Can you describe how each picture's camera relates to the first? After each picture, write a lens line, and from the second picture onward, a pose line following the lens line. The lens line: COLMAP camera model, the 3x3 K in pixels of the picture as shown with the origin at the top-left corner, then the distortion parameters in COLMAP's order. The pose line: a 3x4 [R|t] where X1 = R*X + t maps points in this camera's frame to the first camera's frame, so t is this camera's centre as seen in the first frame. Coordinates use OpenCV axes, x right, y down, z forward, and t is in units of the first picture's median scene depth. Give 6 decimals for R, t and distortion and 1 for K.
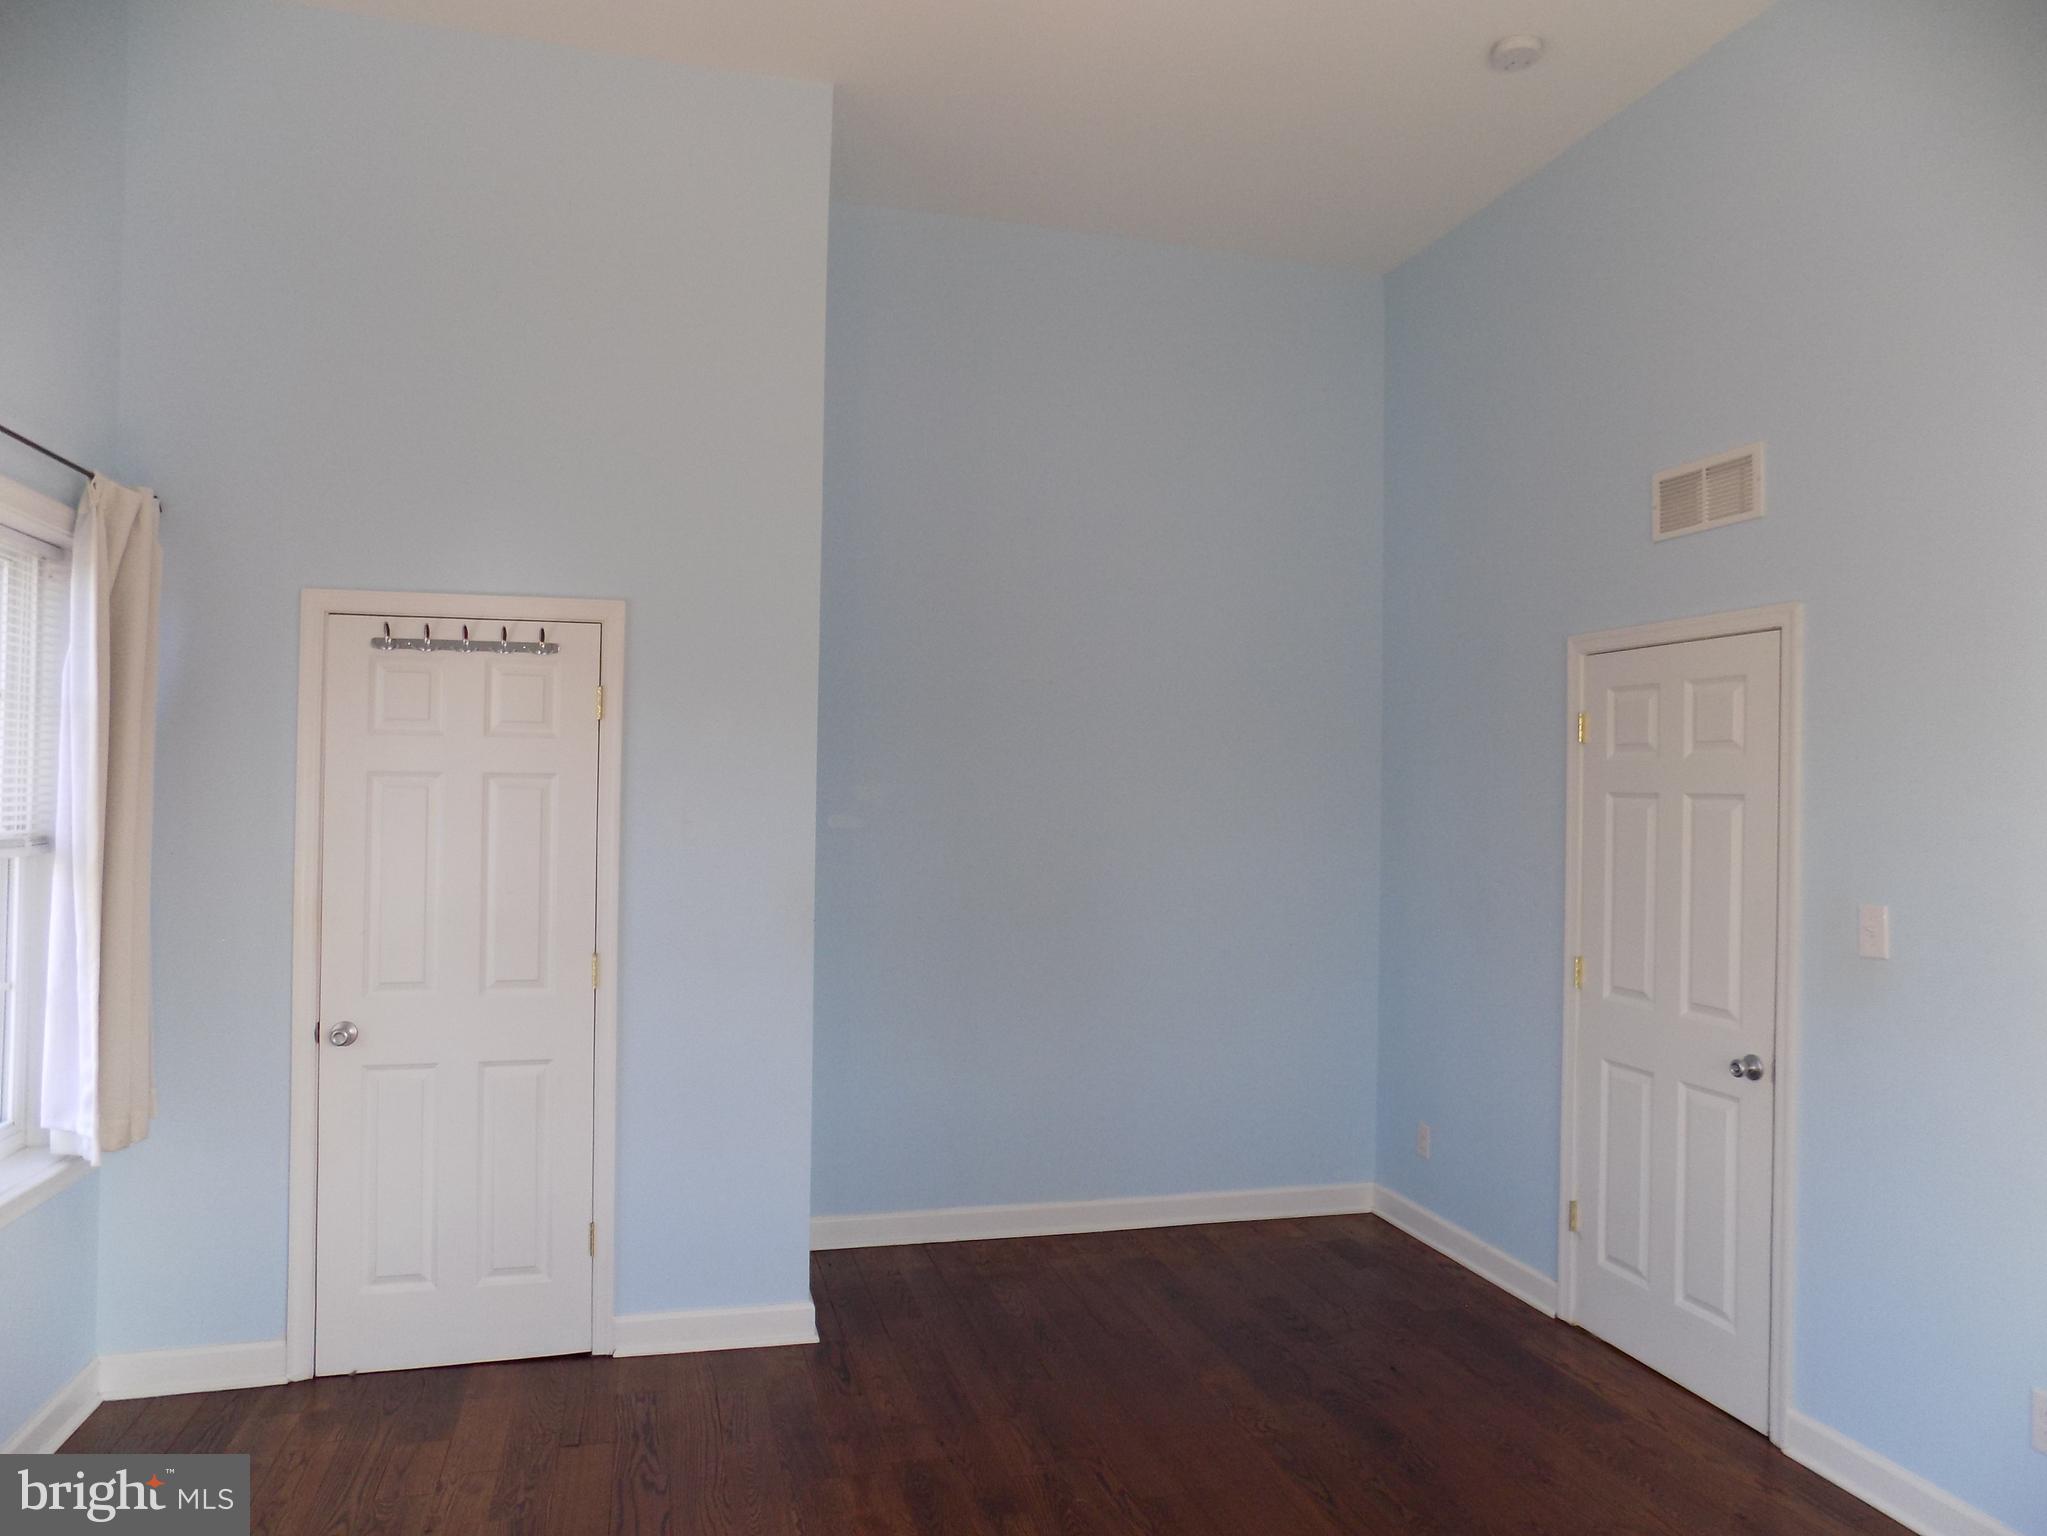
lens RADIAL K [[1388.3, 0, 1020.6], [0, 1388.3, 751.8], [0, 0, 1]] dist [-0.082577, 0.088525]
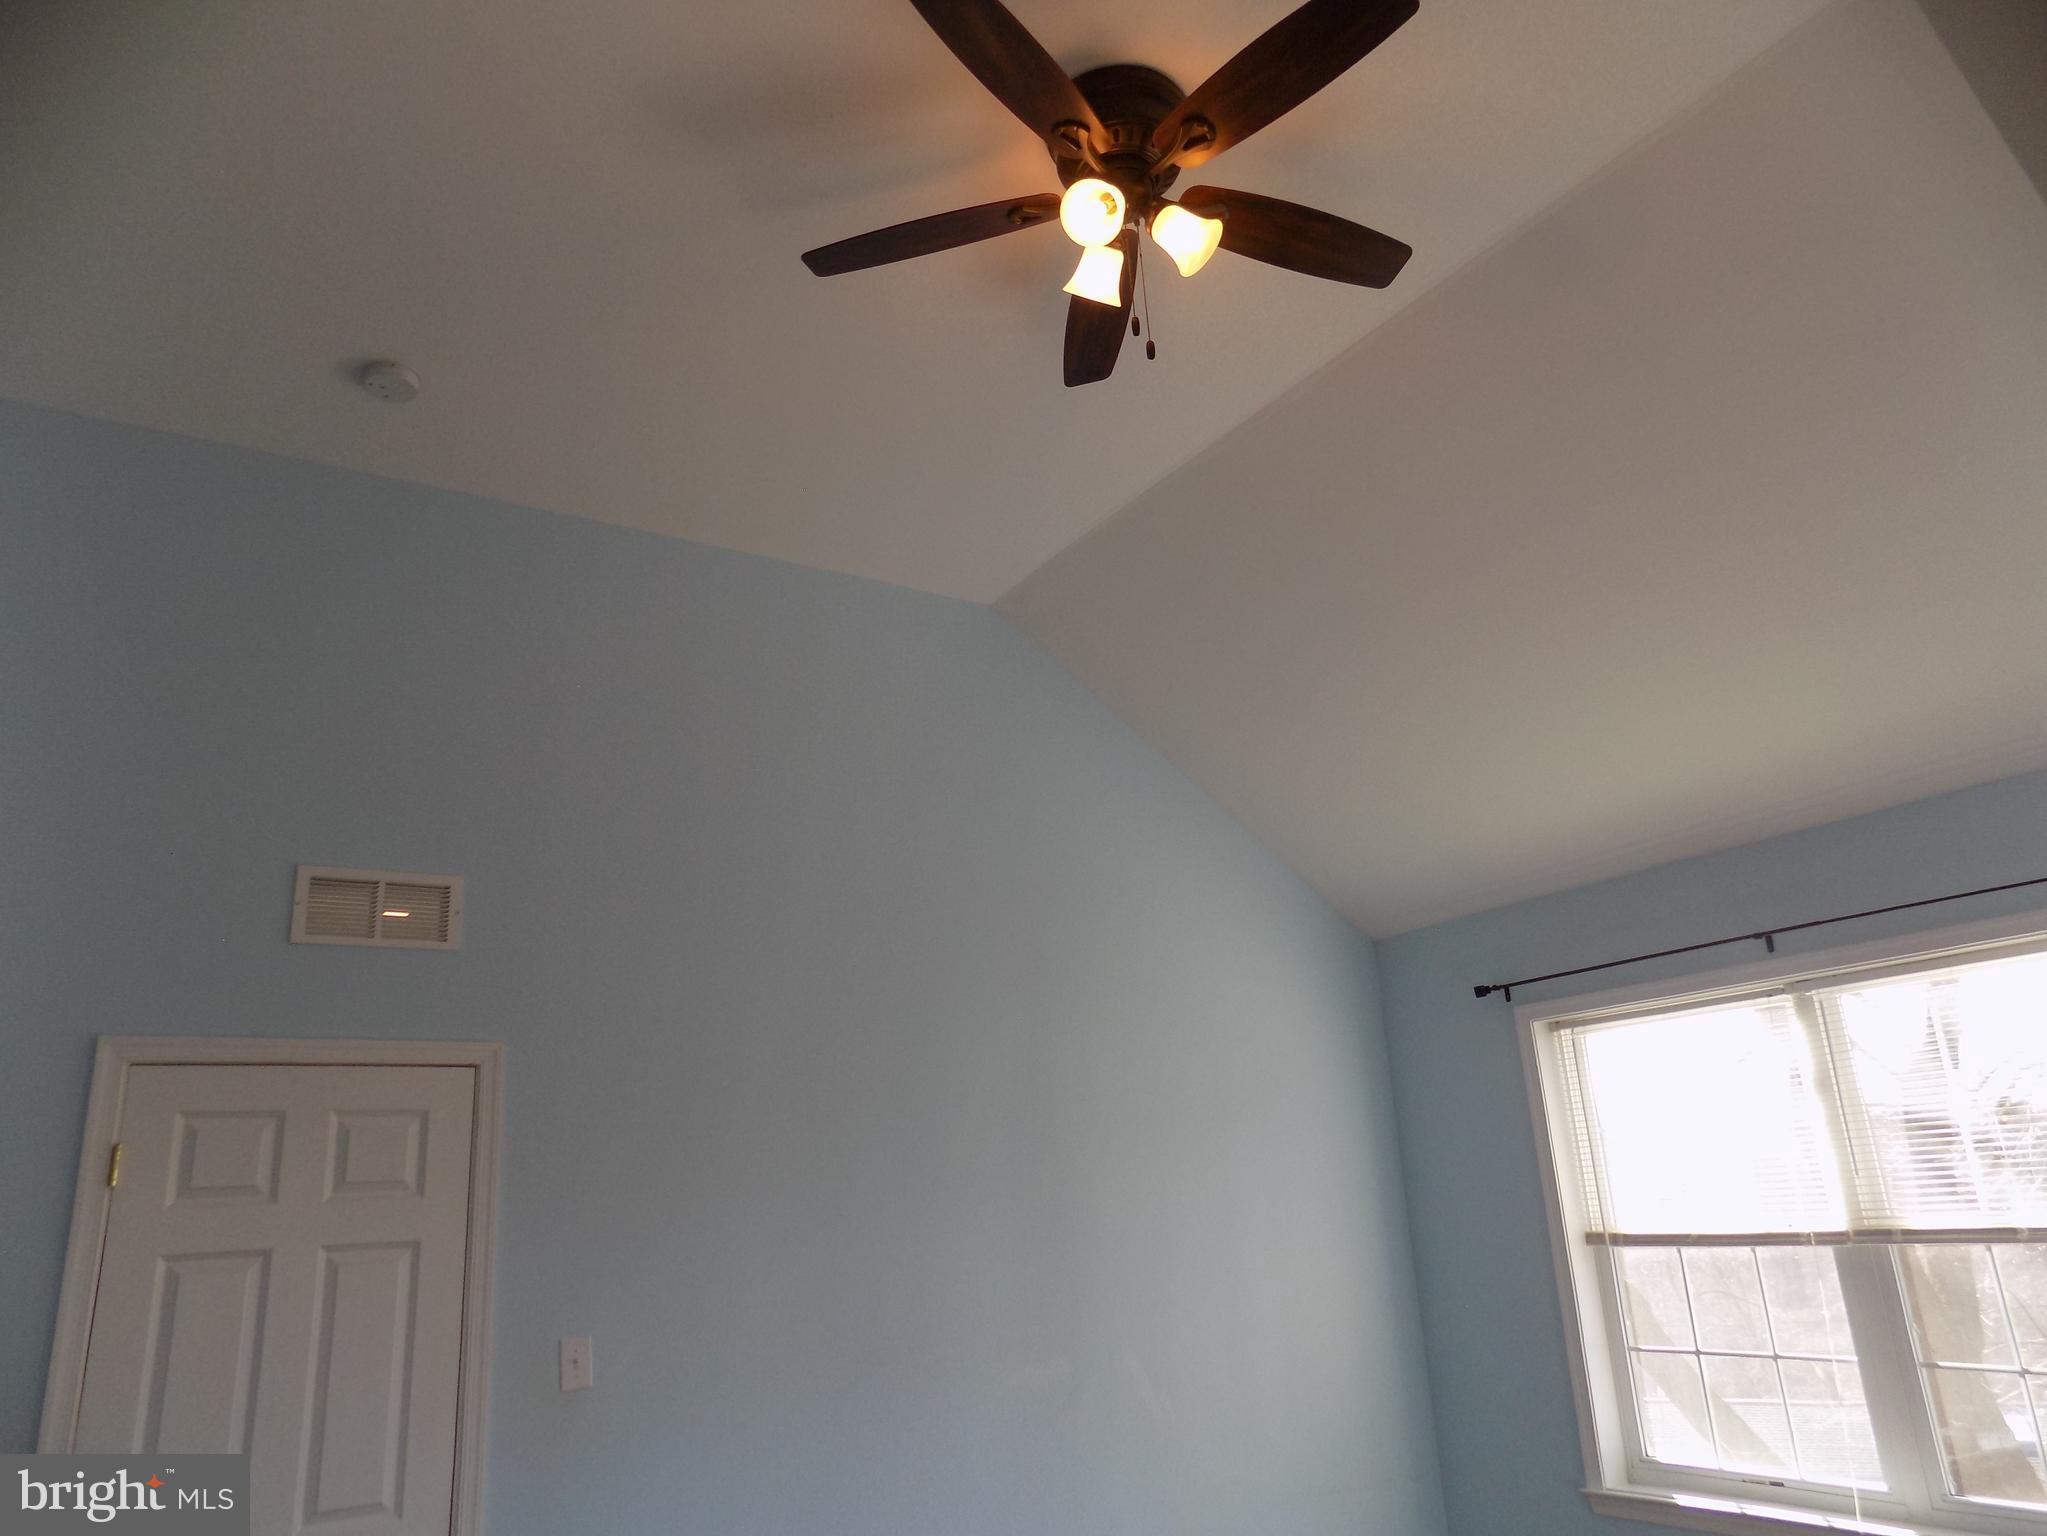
lens RADIAL K [[1388.3, 0, 1020.6], [0, 1388.3, 751.8], [0, 0, 1]] dist [-0.082577, 0.088525]
pose [[-0.318967, 0.297406, 0.899894, -0.529962], [0.030589, 0.952226, -0.303859, 0.008127], [-0.947272, -0.069394, -0.312826, 0.908558]]
